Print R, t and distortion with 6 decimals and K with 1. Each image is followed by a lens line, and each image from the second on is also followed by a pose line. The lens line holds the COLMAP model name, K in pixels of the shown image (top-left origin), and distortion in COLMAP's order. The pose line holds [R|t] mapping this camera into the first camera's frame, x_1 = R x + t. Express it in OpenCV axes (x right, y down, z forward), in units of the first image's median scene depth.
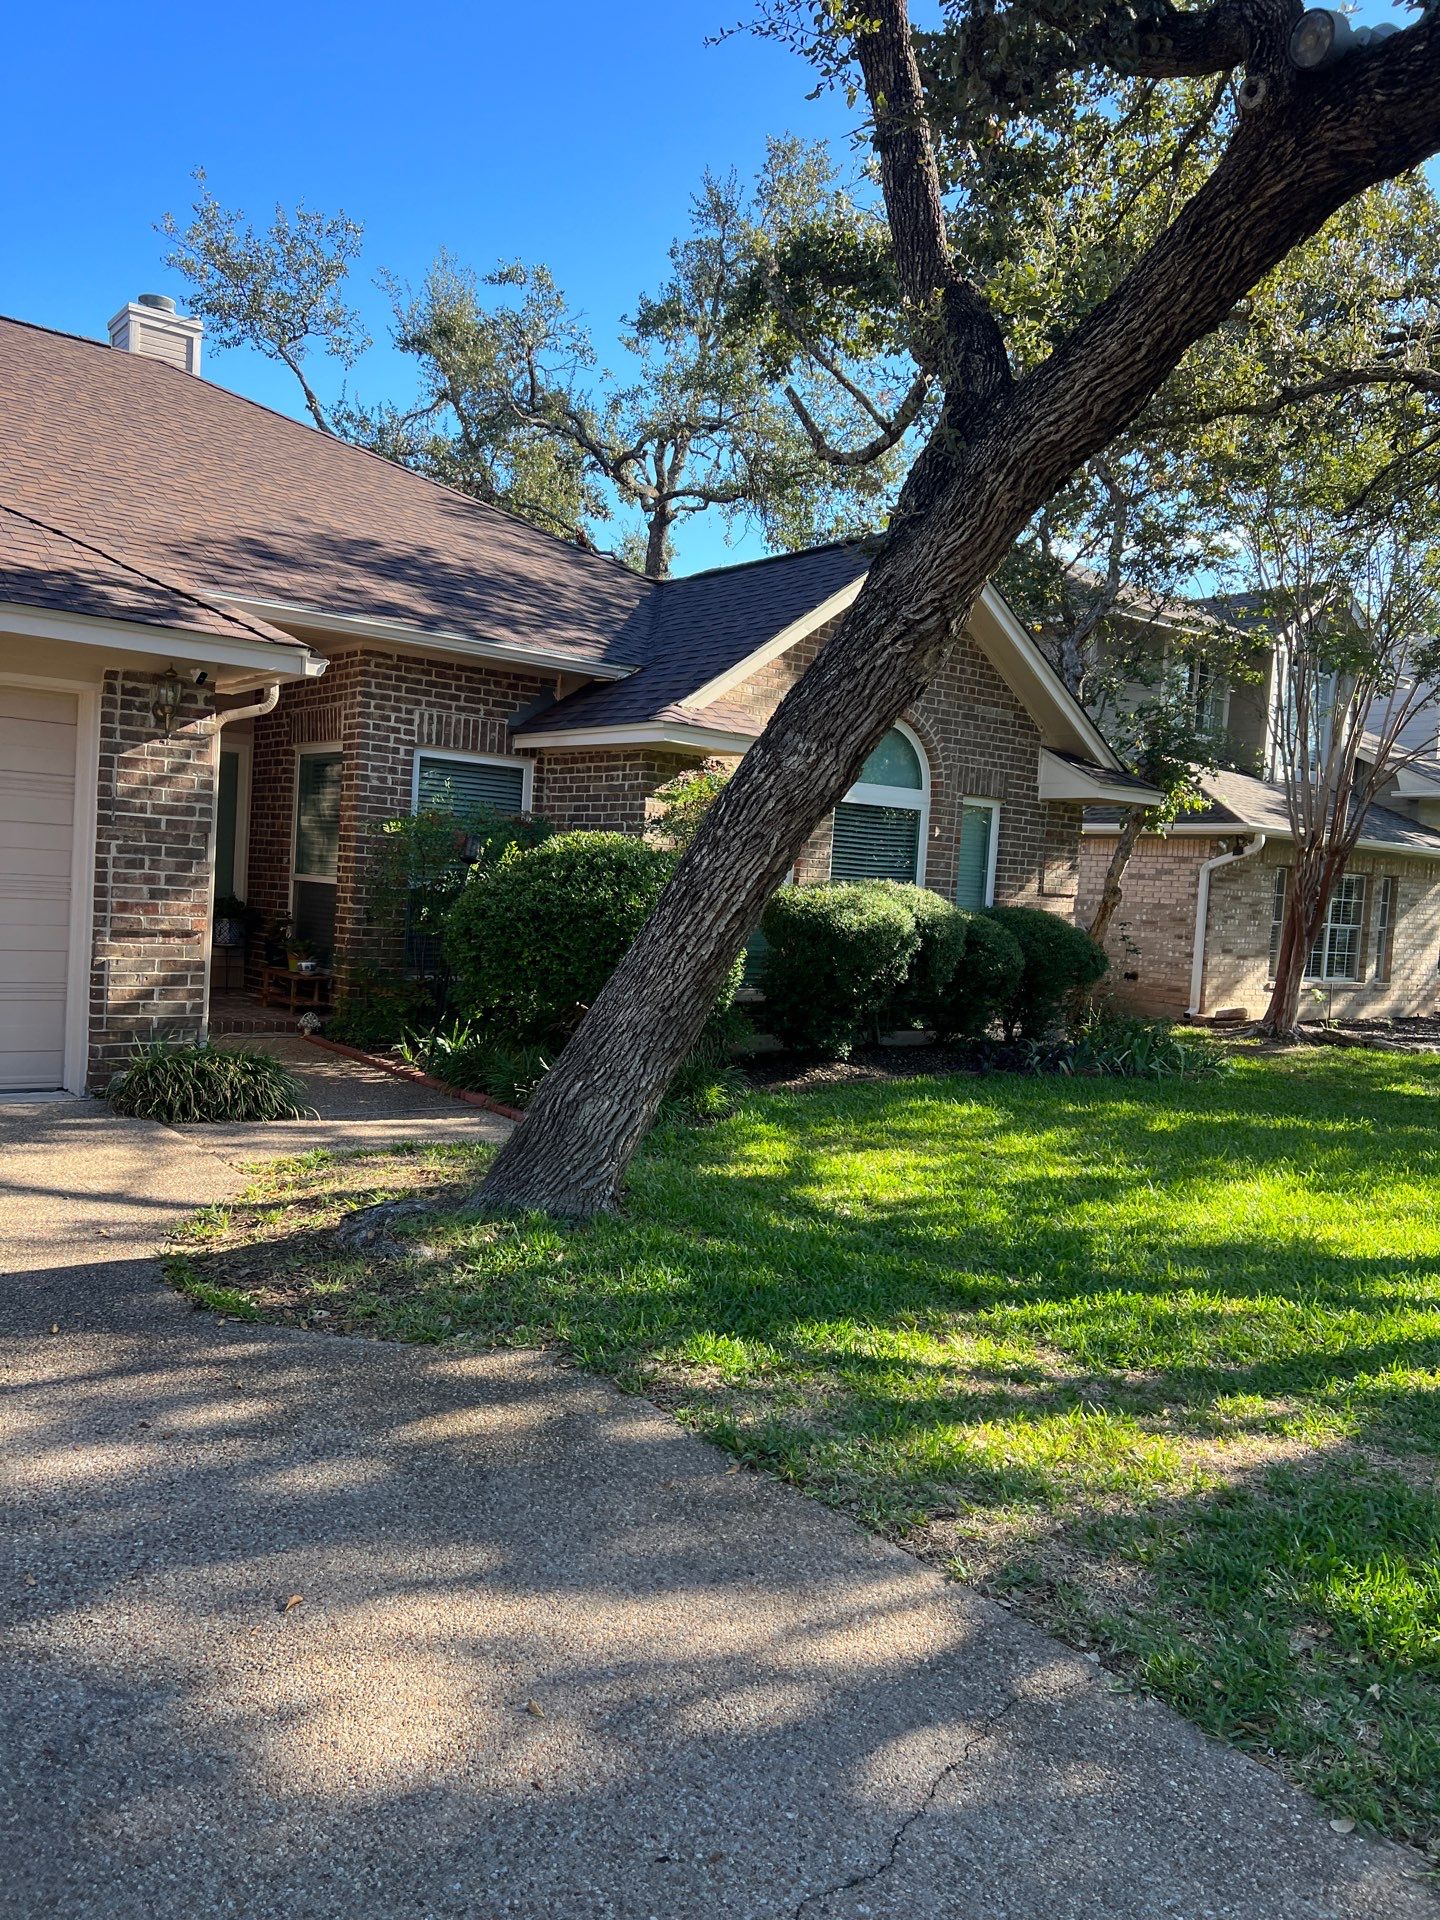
lens RADIAL K [[1458.9, 0, 720.0], [0, 1458.9, 960.0], [0, 0, 1]] dist [0.006394, 0.002964]
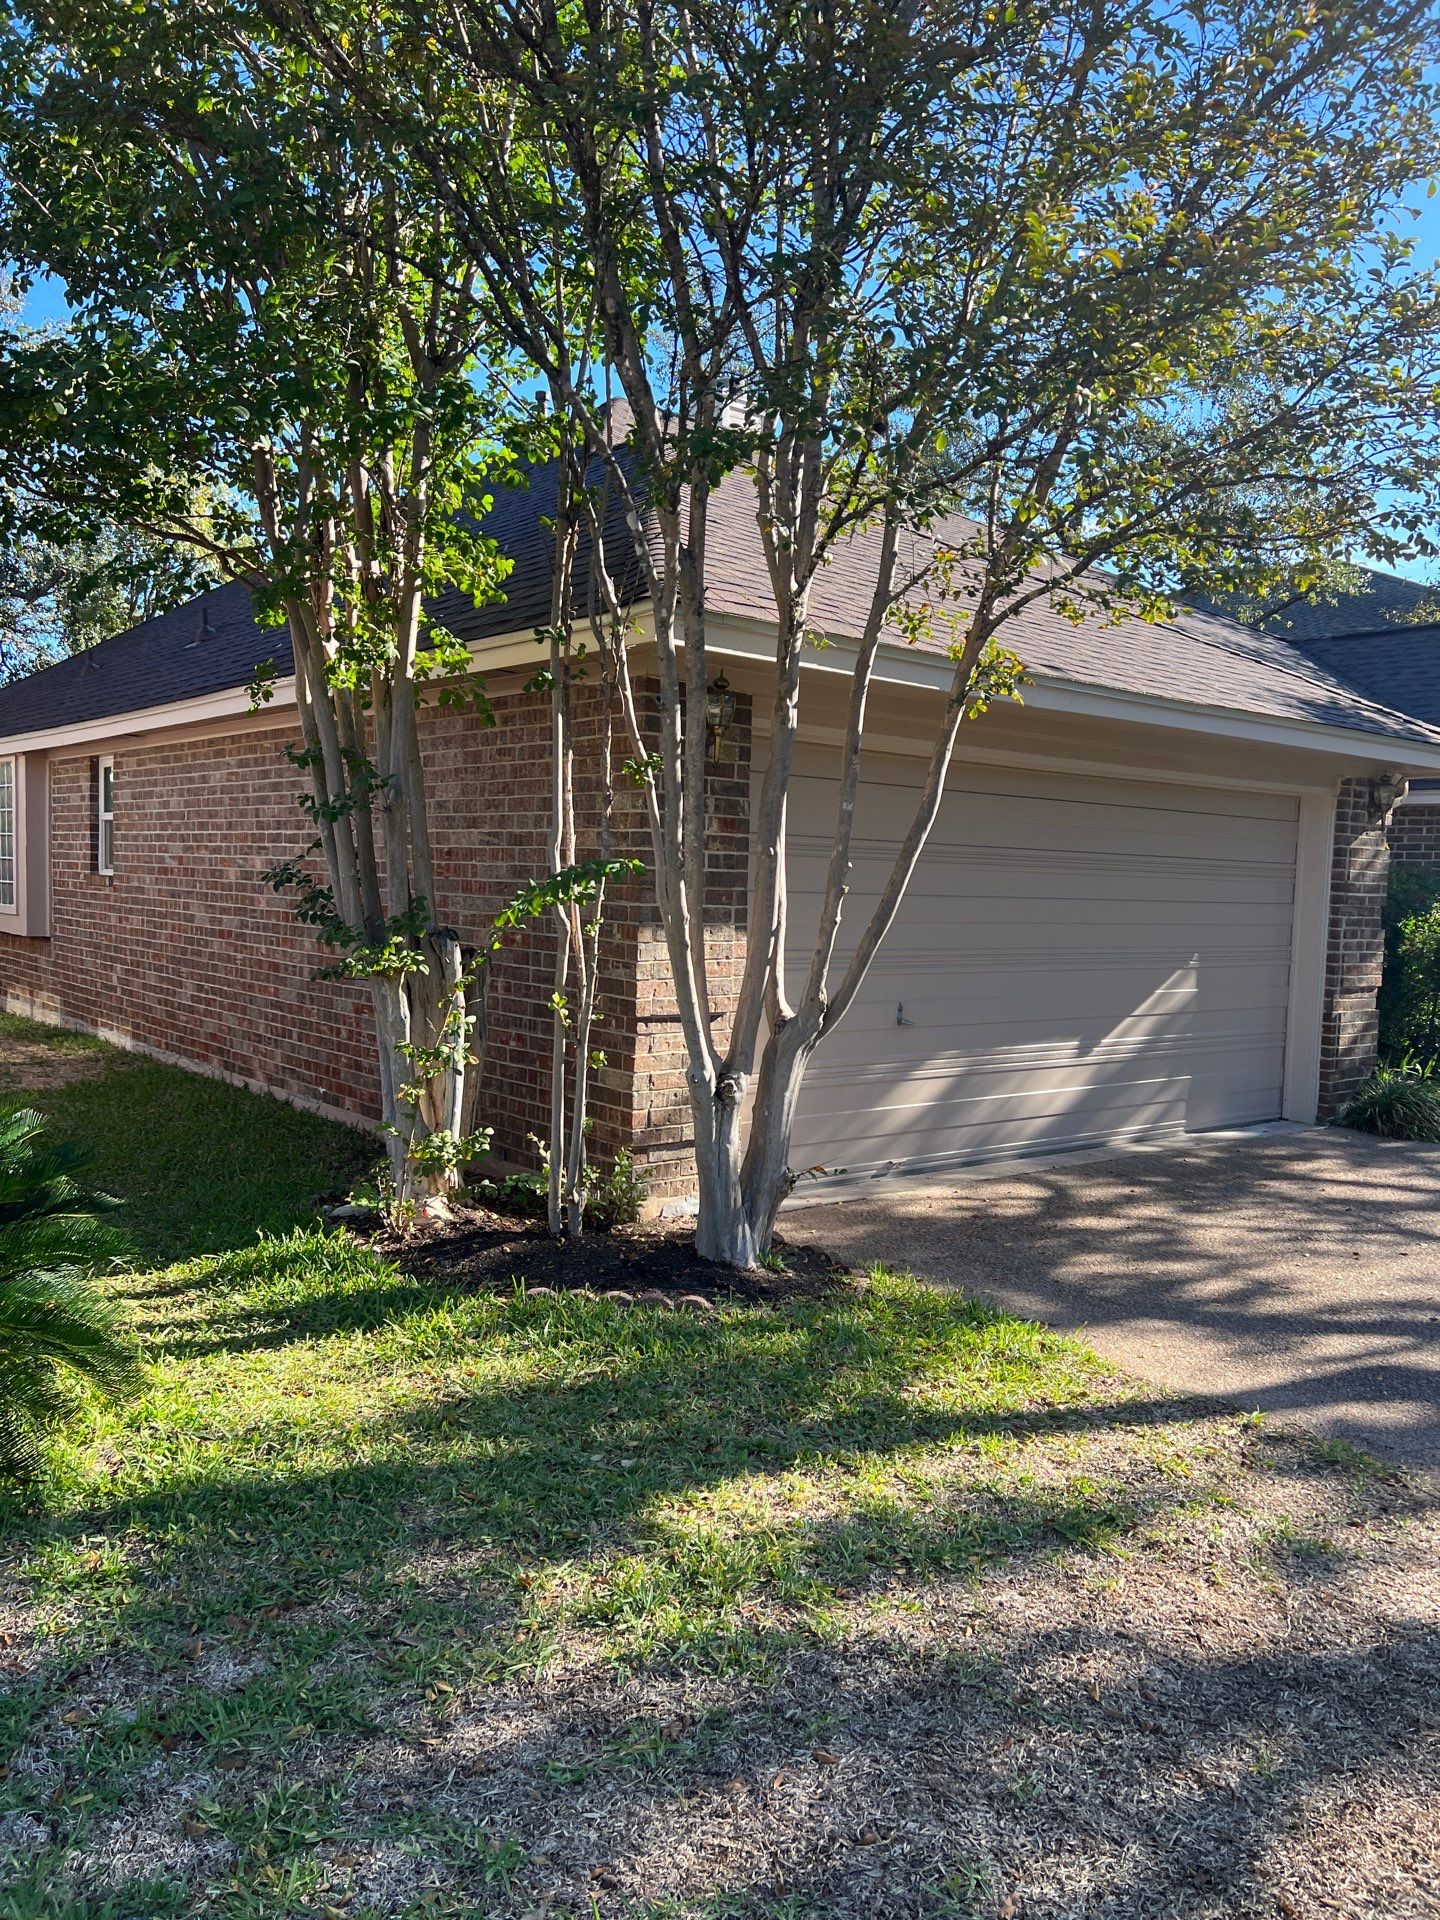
lens RADIAL K [[1439.0, 0, 720.0], [0, 1439.0, 960.0], [0, 0, 1]] dist [0.059938, -0.072476]
pose [[0.999191, -0.031087, 0.025501, -0.917272], [0.030827, 0.999469, 0.010540, -0.069544], [-0.025815, -0.009746, 0.999619, -0.201969]]
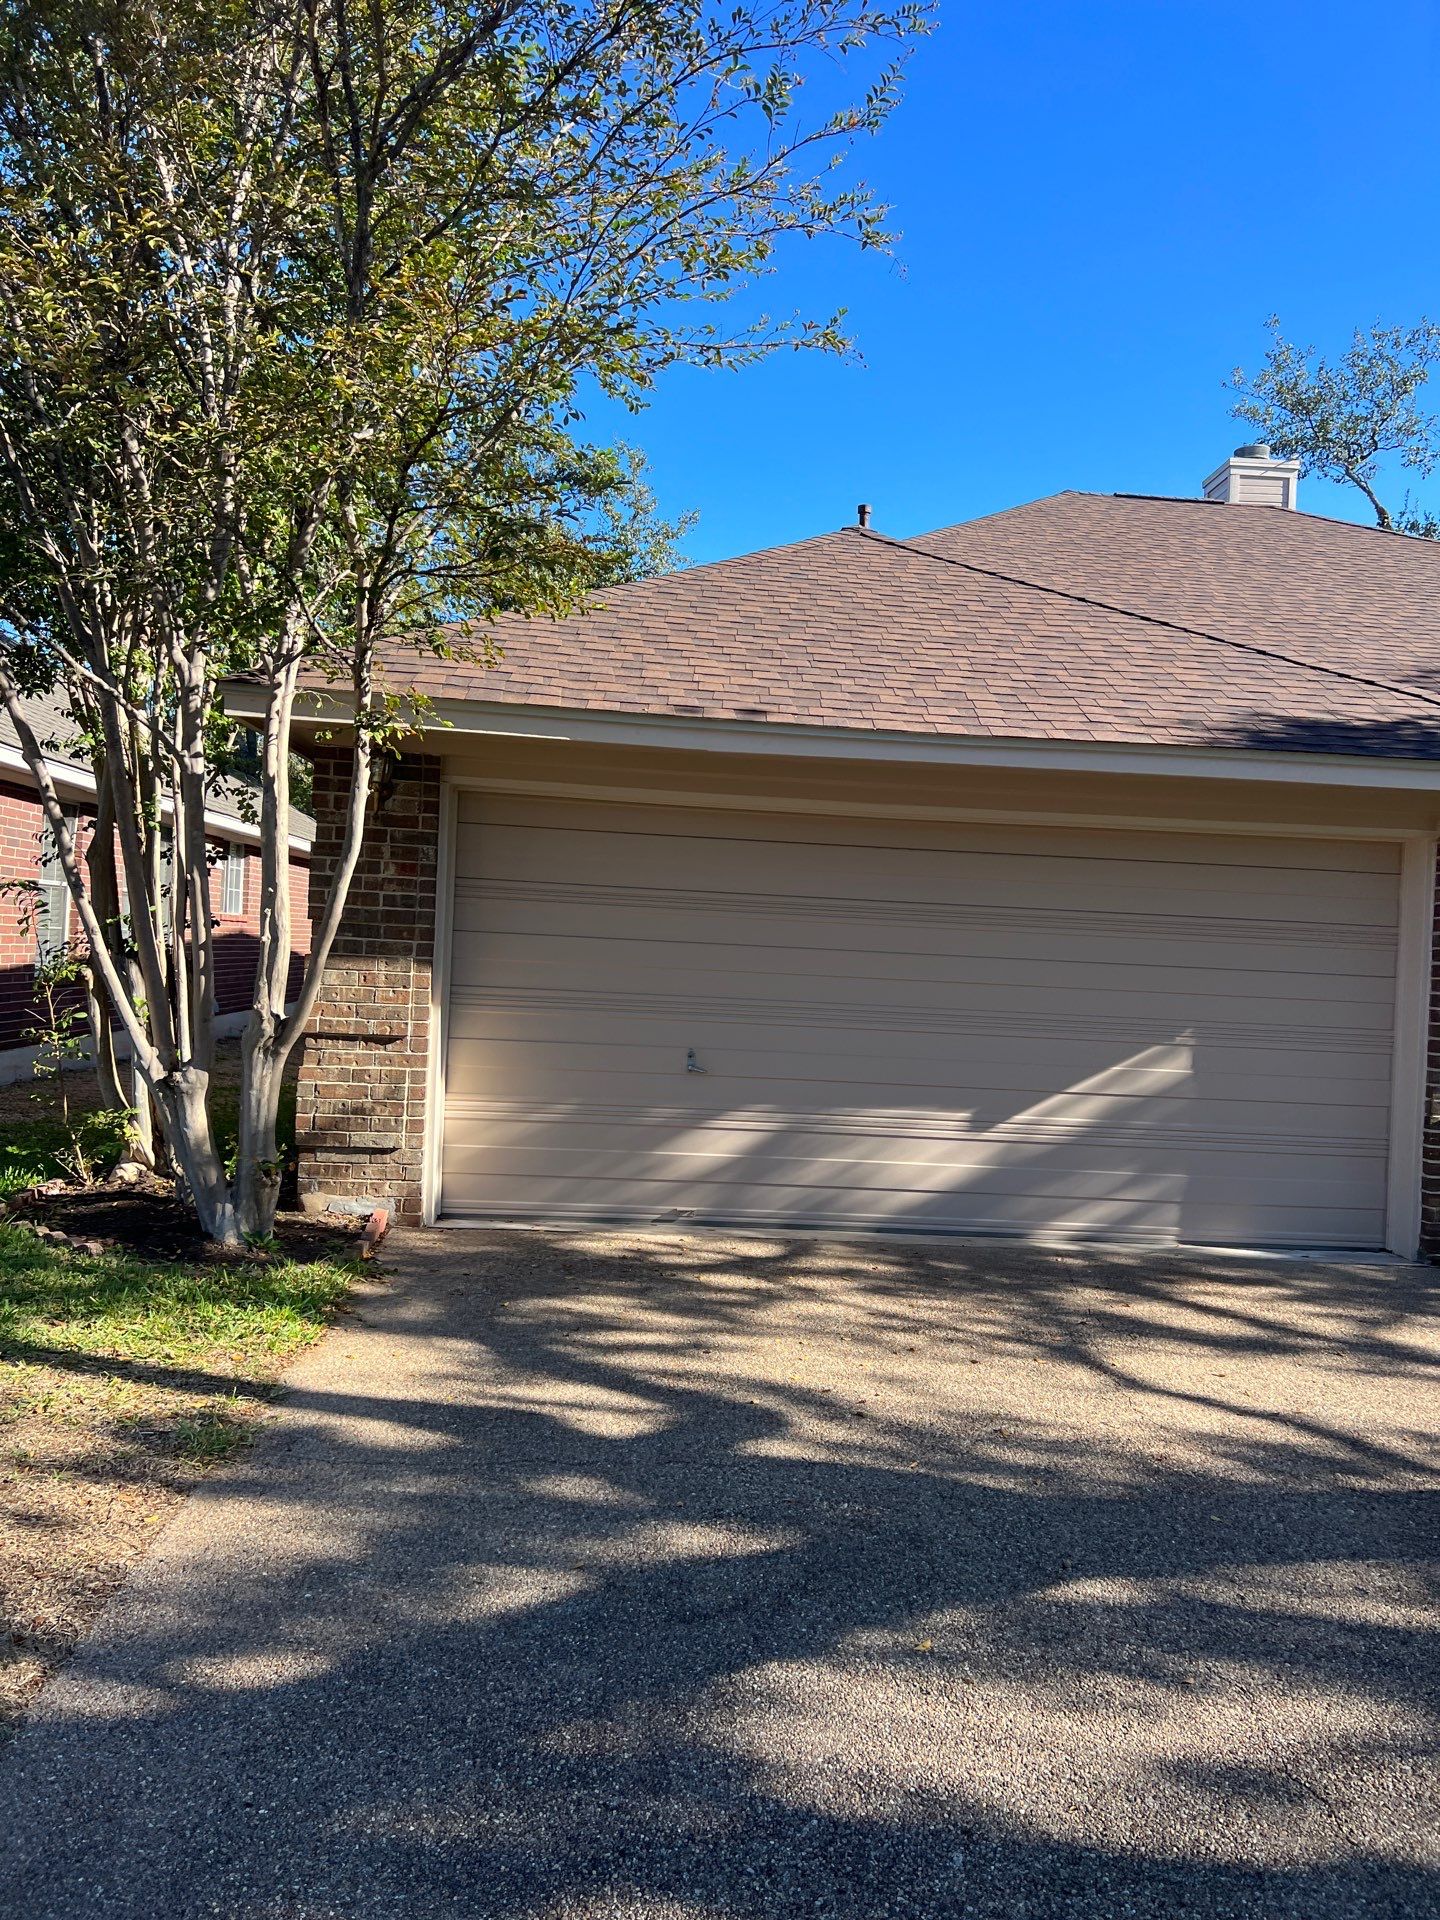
lens RADIAL K [[1410.8, 0, 720.0], [0, 1410.8, 960.0], [0, 0, 1]] dist [0.058351, -0.037830]
pose [[0.829671, -0.018392, -0.557949, -0.273989], [-0.024055, 0.997351, -0.068647, -0.026144], [0.557734, 0.070376, 0.827031, -0.037779]]
